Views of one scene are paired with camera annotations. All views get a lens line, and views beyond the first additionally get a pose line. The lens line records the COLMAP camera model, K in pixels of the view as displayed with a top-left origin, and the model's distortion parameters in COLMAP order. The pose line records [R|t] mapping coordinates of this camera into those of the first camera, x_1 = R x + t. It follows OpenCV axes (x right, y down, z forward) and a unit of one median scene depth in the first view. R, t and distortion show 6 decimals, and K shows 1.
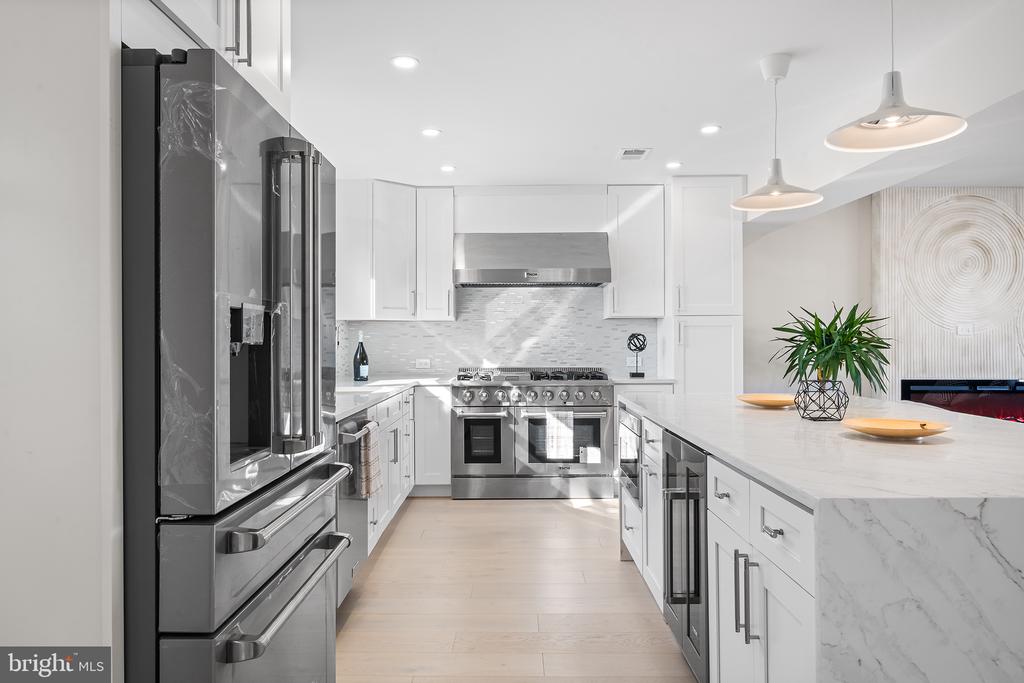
lens RADIAL K [[688.9, 0, 512.0], [0, 688.9, 341.5], [0, 0, 1]] dist [0.000054, 0.001384]
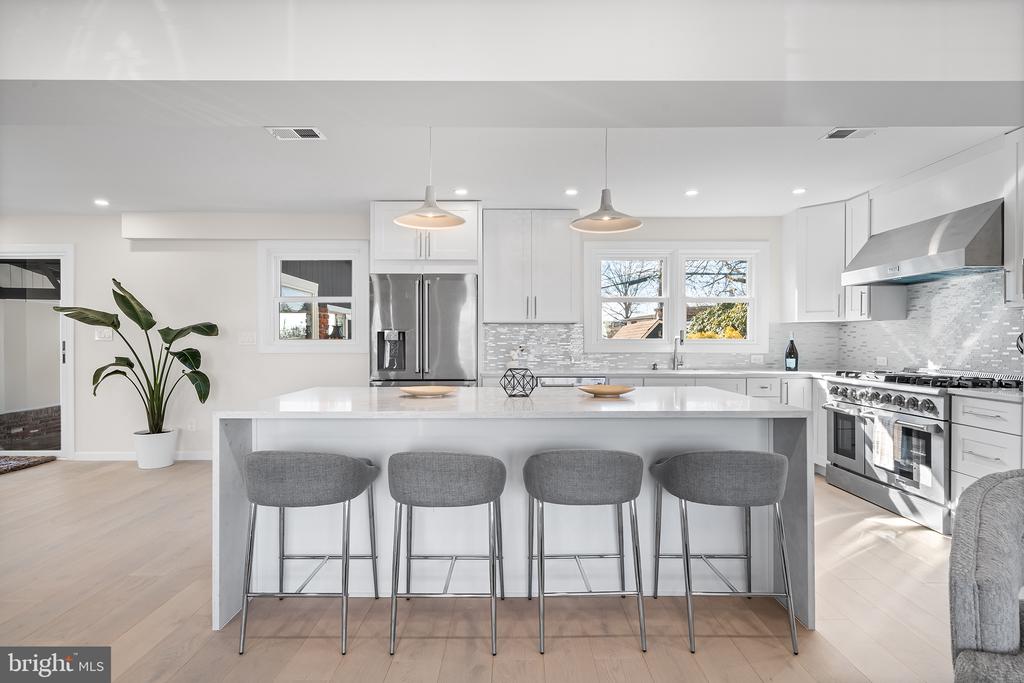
lens RADIAL K [[544.0, 0, 512.0], [0, 544.0, 341.5], [0, 0, 1]] dist [-0.000025, 0.000038]
pose [[0.005472, 0.007771, -0.999955, 0.775315], [-0.000962, 0.999969, 0.007766, -0.004111], [0.999985, 0.000920, 0.005480, 0.483011]]
